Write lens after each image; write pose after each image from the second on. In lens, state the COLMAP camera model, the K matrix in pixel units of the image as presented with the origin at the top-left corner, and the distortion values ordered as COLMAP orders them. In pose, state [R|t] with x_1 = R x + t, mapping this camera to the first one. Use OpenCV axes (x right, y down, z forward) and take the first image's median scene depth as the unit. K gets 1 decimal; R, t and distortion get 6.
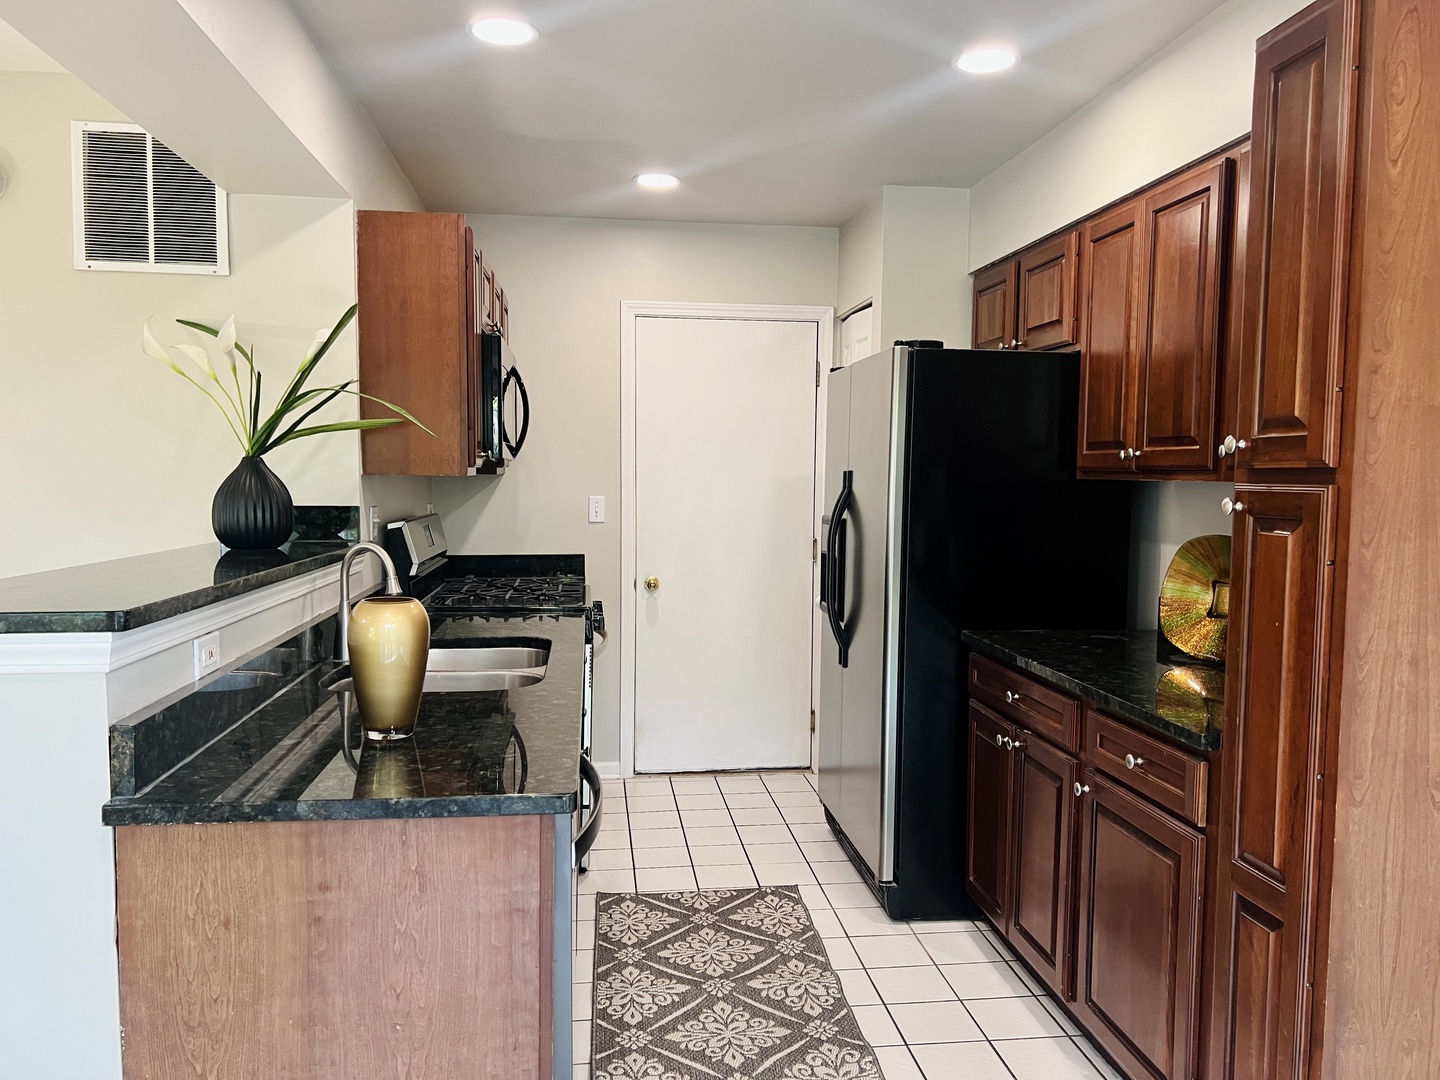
lens RADIAL K [[1083.7, 0, 720.0], [0, 1083.7, 540.0], [0, 0, 1]] dist [0.057844, -0.061271]
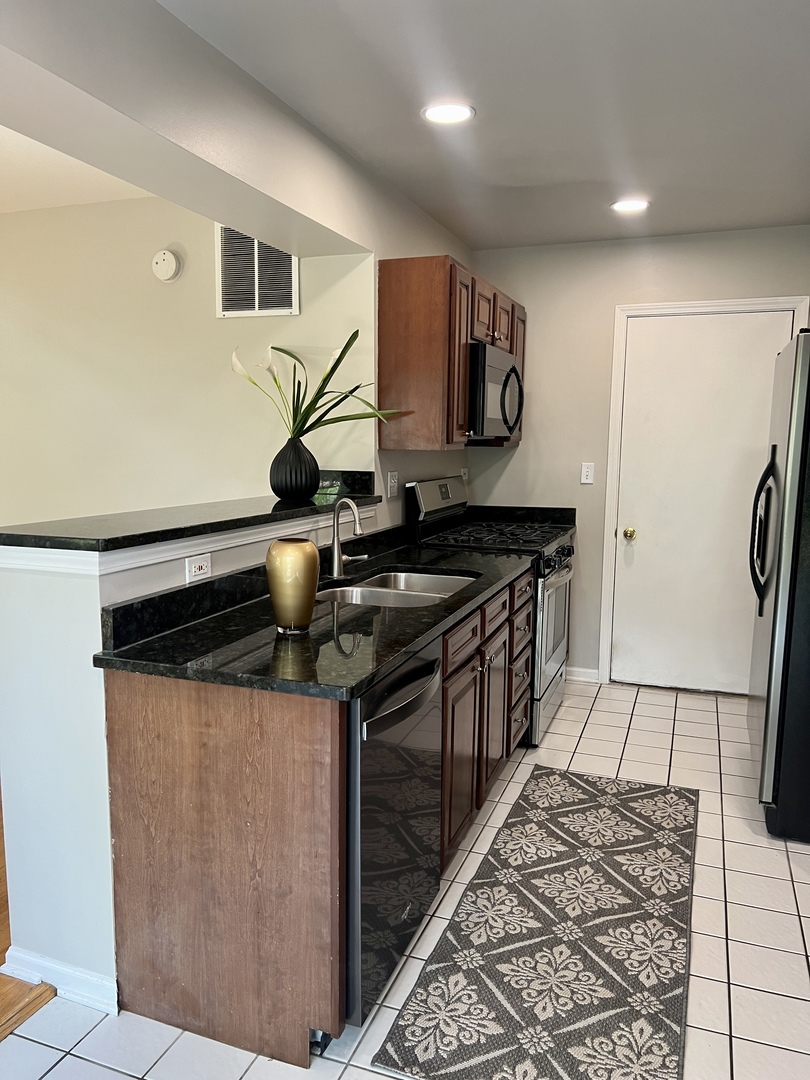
lens RADIAL K [[812.7, 0, 396.4], [0, 812.7, 538.9], [0, 0, 1]] dist [0.057844, -0.061271]
pose [[0.886048, 0.055096, -0.460309, 0.220703], [-0.027252, 0.997386, 0.066923, -0.015787], [0.462792, -0.046752, 0.885233, 0.065846]]
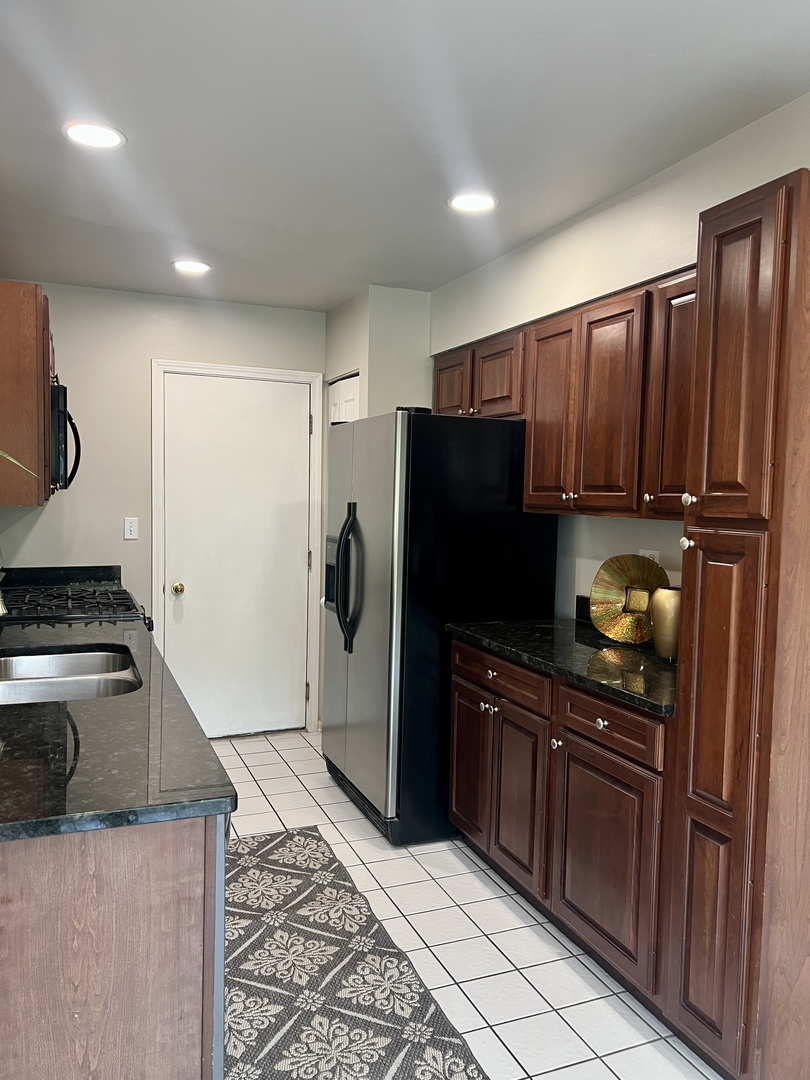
lens RADIAL K [[812.7, 0, 396.4], [0, 812.7, 538.9], [0, 0, 1]] dist [0.057844, -0.061271]
pose [[0.964800, -0.003631, 0.262958, -0.113369], [0.004010, 0.999992, -0.000905, -0.024637], [-0.262952, 0.001928, 0.964807, 0.055066]]
